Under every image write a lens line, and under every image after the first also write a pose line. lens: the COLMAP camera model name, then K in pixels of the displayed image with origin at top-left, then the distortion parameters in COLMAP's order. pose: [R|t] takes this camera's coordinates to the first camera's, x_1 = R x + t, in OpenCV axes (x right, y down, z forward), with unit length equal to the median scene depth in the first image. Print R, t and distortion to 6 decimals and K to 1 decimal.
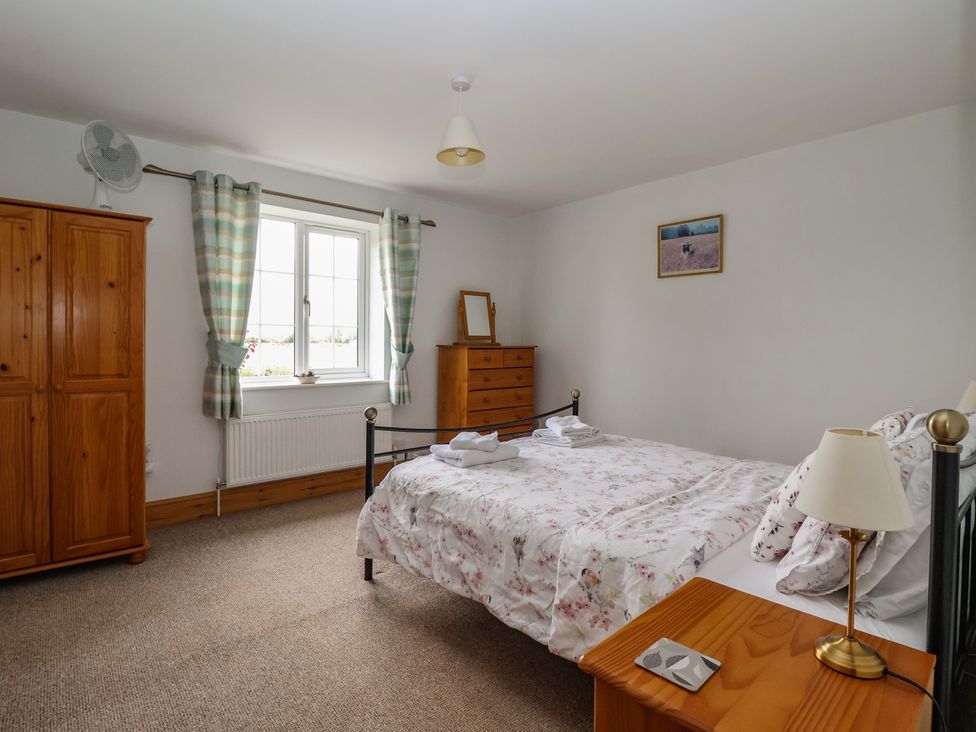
lens RADIAL K [[527.8, 0, 488.2], [0, 527.8, 344.2], [0, 0, 1]] dist [0.000453, -0.001497]
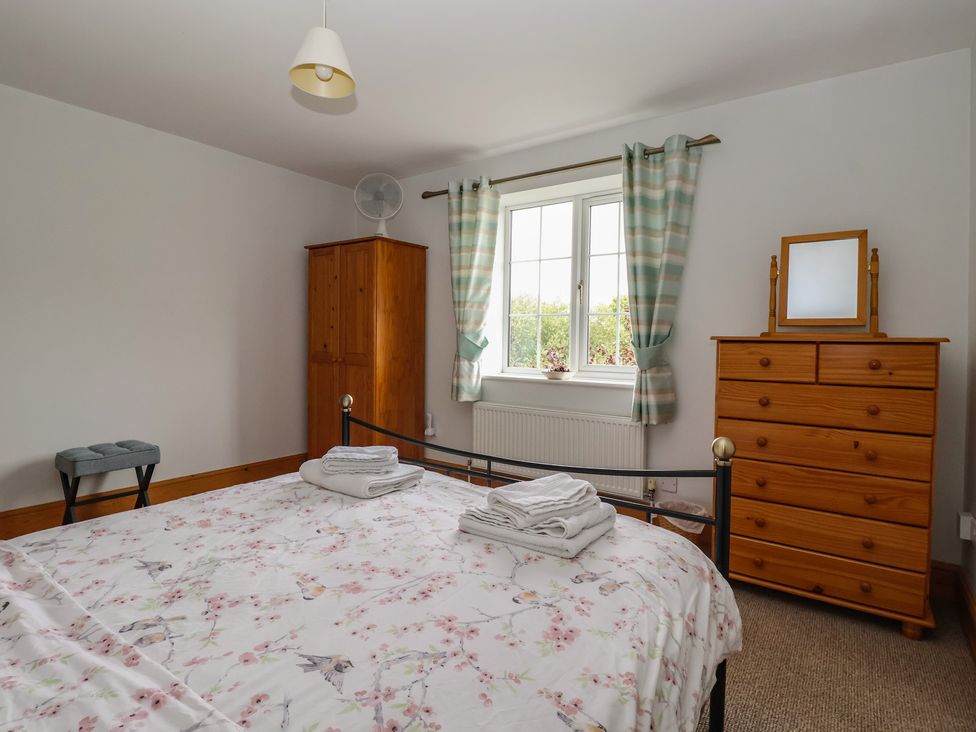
lens RADIAL K [[527.8, 0, 488.2], [0, 527.8, 344.2], [0, 0, 1]] dist [0.000453, -0.001497]
pose [[0.223523, 0.010187, -0.974645, 0.483455], [-0.012822, 0.999890, 0.007510, 0.010909], [0.974614, 0.010818, 0.223629, 0.669733]]
